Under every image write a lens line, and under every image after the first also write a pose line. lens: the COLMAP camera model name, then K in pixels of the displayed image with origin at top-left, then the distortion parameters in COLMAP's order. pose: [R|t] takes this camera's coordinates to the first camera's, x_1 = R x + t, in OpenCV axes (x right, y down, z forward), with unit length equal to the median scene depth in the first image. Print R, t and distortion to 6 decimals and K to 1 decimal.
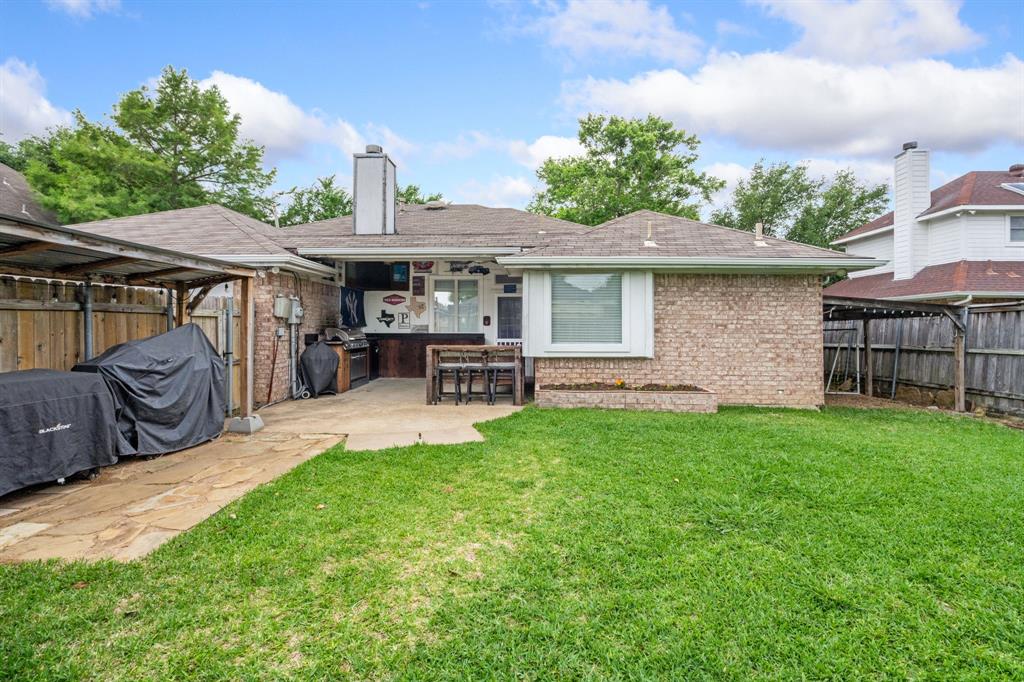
lens RADIAL K [[457.2, 0, 513.0], [0, 457.2, 325.8], [0, 0, 1]] dist [0.000430, 0.000117]
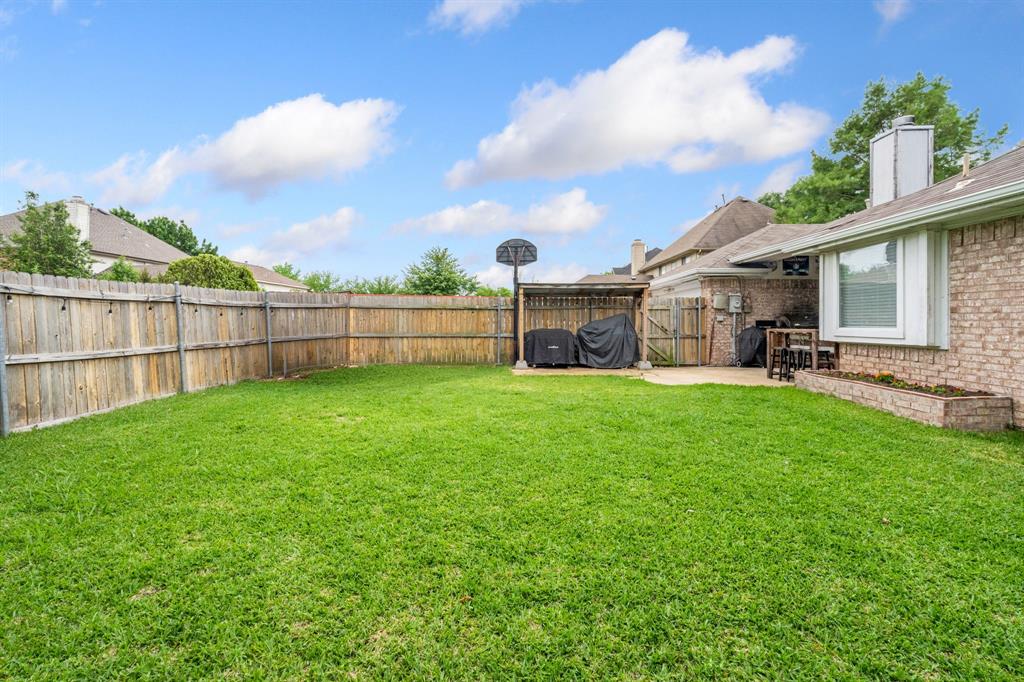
lens RADIAL K [[484.5, 0, 509.9], [0, 484.5, 342.7], [0, 0, 1]] dist [0.000035, 0.000274]
pose [[0.011095, 0.039223, -0.999169, 0.972792], [0.000803, 0.999230, 0.039234, 0.028191], [0.999938, -0.001238, 0.011055, 0.286140]]
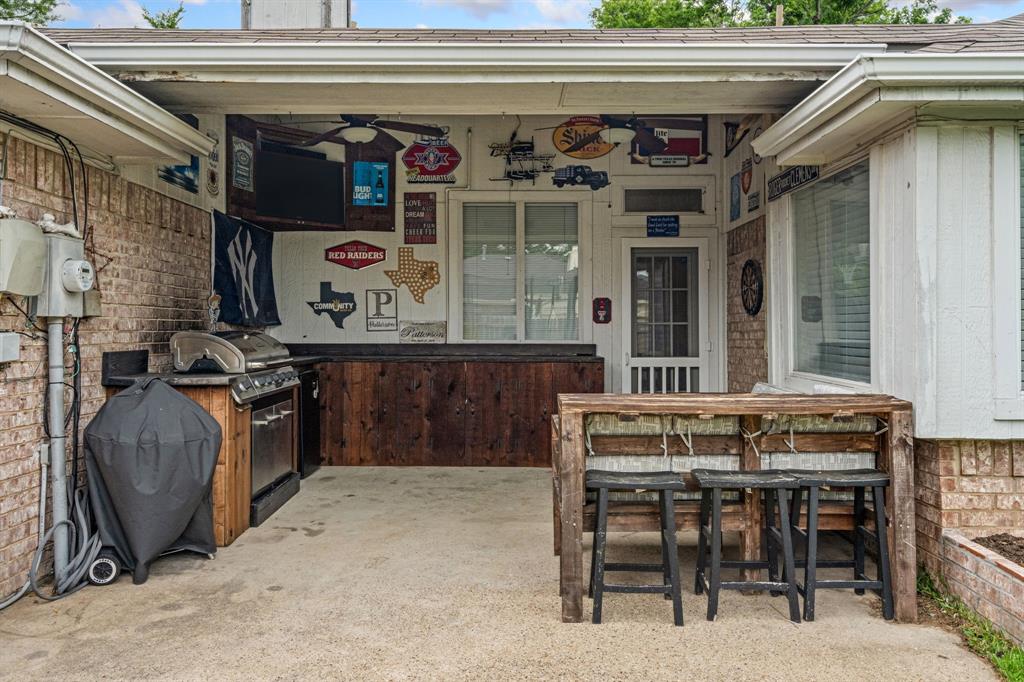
lens RADIAL K [[767.1, 0, 513.4], [0, 767.1, 325.9], [0, 0, 1]] dist [0.001025, 0.000714]
pose [[0.999262, -0.001330, 0.038400, -0.213349], [0.001181, 0.999992, 0.003886, -0.001040], [-0.038405, -0.003838, 0.999255, 0.505714]]
